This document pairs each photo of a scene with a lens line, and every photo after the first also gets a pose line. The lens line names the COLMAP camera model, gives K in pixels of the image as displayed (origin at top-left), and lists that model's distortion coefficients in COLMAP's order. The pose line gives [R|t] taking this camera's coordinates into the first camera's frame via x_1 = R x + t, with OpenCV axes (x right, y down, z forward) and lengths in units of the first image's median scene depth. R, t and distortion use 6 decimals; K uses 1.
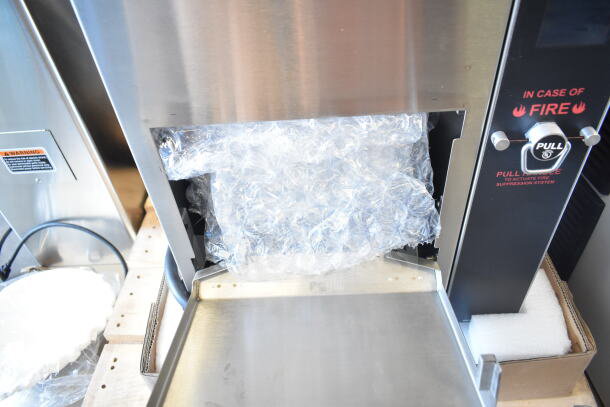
lens RADIAL K [[461.6, 0, 306.5], [0, 461.6, 198.1], [0, 0, 1]] dist [-0.015561, 0.007457]
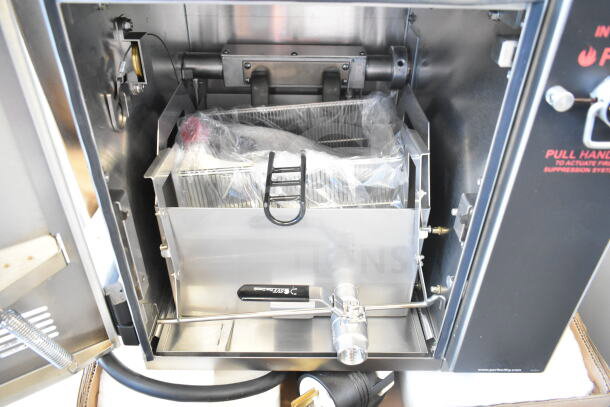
lens RADIAL K [[461.6, 0, 302.5], [0, 461.6, 199.5], [0, 0, 1]] dist [-0.015561, 0.007457]
pose [[0.996620, 0.065365, 0.049760, -0.017610], [-0.057424, 0.987464, -0.147026, 0.156838], [-0.058746, 0.143671, 0.987880, 0.291644]]
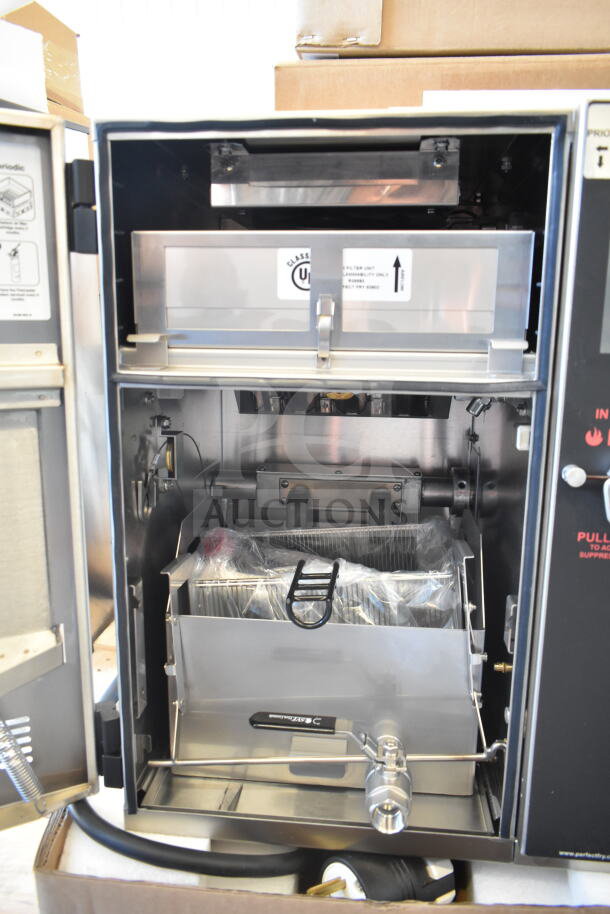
lens RADIAL K [[691.7, 0, 308.1], [0, 691.7, 459.6], [0, 0, 1]] dist [-0.015561, 0.007457]
pose [[0.991774, 0.099038, -0.081088, 0.068189], [-0.126747, 0.848269, -0.514174, 0.460804], [0.017862, 0.520222, 0.853844, 0.001069]]
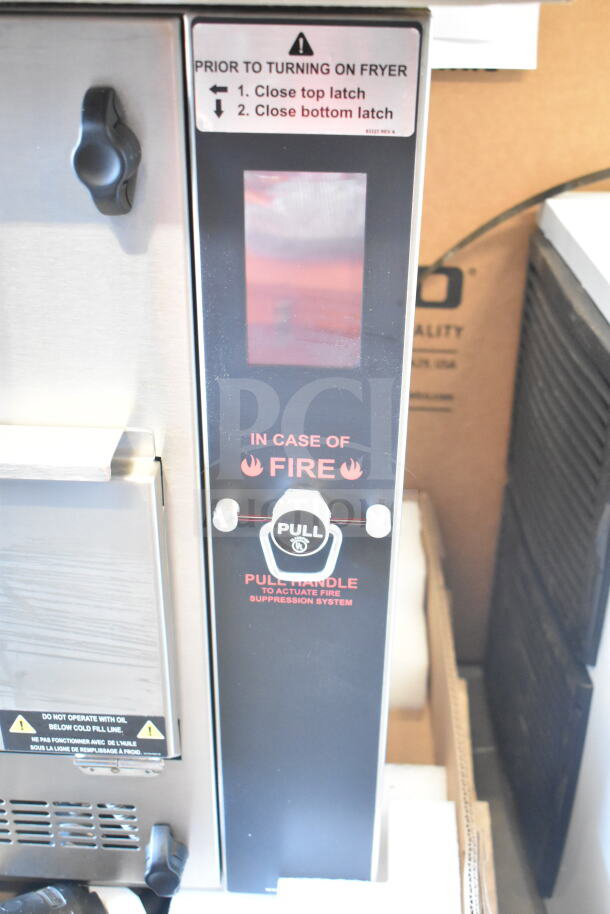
lens RADIAL K [[1046.4, 0, 313.3], [0, 1046.4, 453.1], [0, 0, 1]] dist [-0.028038, 0.000000]
pose [[0.995710, 0.092330, 0.006097, 0.475930], [-0.088672, 0.970938, -0.222299, 0.076102], [-0.026445, 0.220804, 0.974960, -0.278068]]
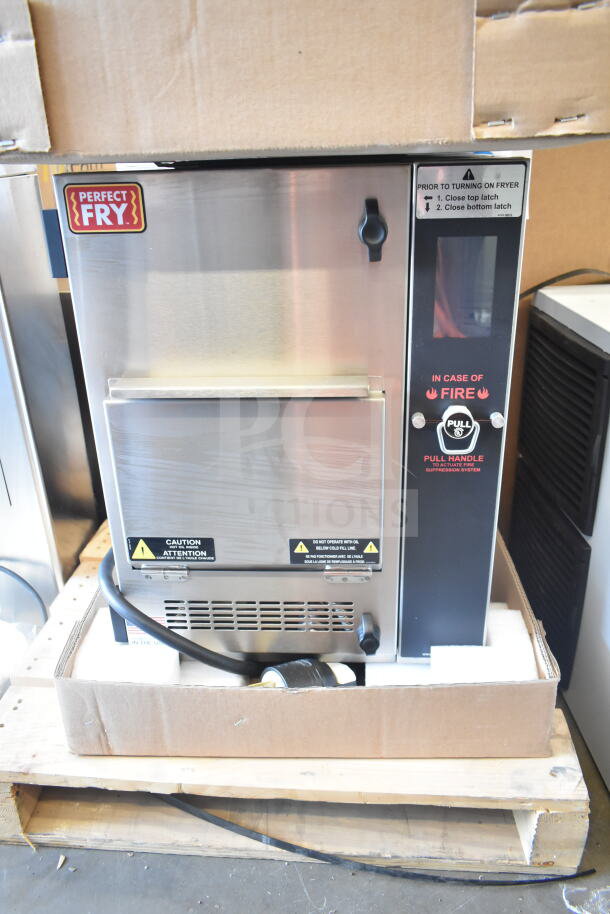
lens RADIAL K [[691.7, 0, 310.3], [0, 691.7, 450.0], [0, 0, 1]] dist [-0.015561, 0.007457]
pose [[0.997951, 0.058590, -0.025690, 0.189191], [-0.063740, 0.945019, -0.320742, 0.466092], [0.005486, 0.321723, 0.946818, -0.536047]]
